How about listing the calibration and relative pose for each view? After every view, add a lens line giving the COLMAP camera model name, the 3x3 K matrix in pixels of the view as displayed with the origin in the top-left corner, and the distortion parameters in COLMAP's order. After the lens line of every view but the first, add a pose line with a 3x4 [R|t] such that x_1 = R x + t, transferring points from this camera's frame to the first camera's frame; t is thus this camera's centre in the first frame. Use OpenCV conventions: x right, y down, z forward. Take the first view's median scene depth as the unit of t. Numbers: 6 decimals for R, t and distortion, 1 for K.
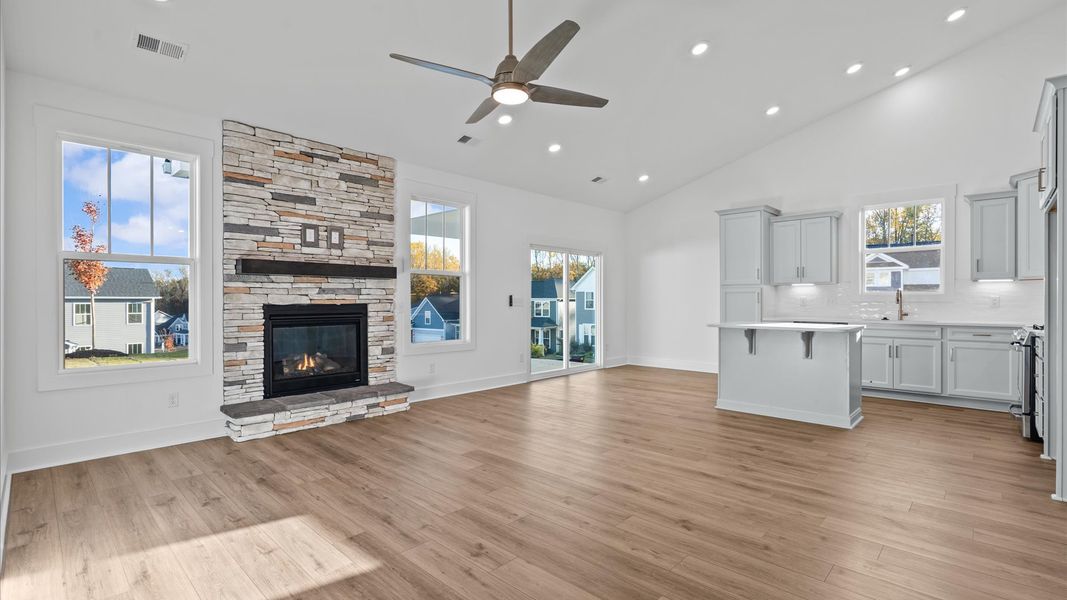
lens RADIAL K [[480.7, 0, 533.5], [0, 480.7, 300.0], [0, 0, 1]] dist [-0.000247, 0.000172]
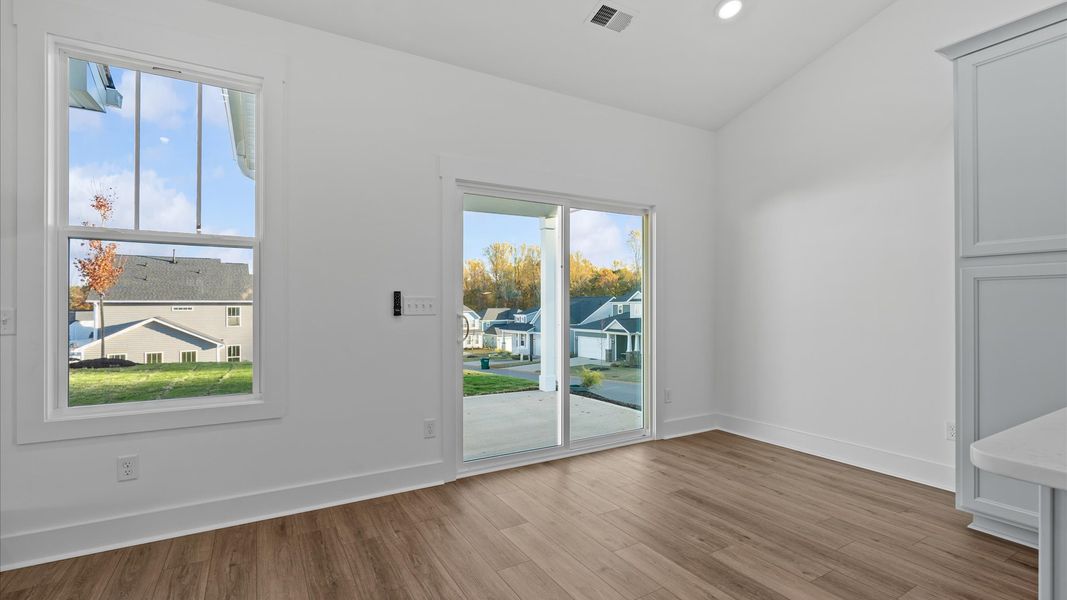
lens RADIAL K [[480.1, 0, 537.6], [0, 480.1, 310.9], [0, 0, 1]] dist [-0.003063, -0.000076]
pose [[0.961940, 0.002824, -0.273245, 0.274307], [0.001437, 0.999881, 0.015391, 0.002467], [0.273256, -0.015198, 0.961821, 0.841480]]
